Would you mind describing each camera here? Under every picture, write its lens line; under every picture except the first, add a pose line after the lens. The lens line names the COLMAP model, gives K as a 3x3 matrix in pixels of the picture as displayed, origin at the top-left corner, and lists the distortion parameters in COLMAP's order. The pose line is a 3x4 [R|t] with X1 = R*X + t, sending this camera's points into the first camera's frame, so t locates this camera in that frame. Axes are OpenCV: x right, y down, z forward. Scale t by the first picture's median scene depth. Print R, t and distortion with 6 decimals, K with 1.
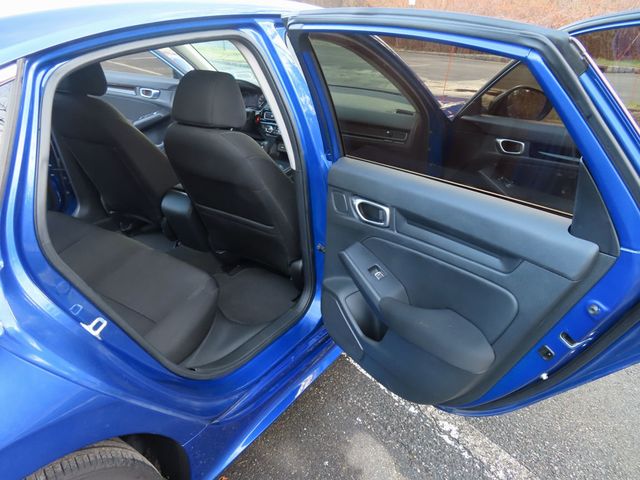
lens RADIAL K [[462.0, 0, 323.8], [0, 462.0, 239.3], [0, 0, 1]] dist [-0.008083, 0.014797]
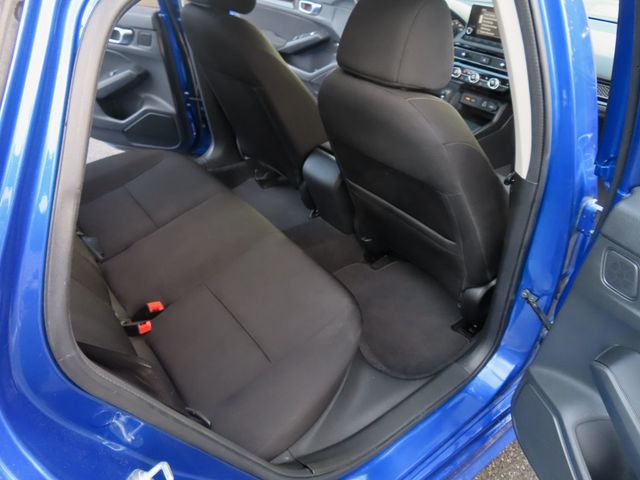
lens RADIAL K [[462.0, 0, 322.8], [0, 462.0, 243.5], [0, 0, 1]] dist [-0.008083, 0.014797]
pose [[0.947462, 0.194248, -0.254133, -0.097390], [-0.148203, 0.970653, 0.189391, -0.100140], [0.283464, -0.141778, 0.948445, 0.254606]]
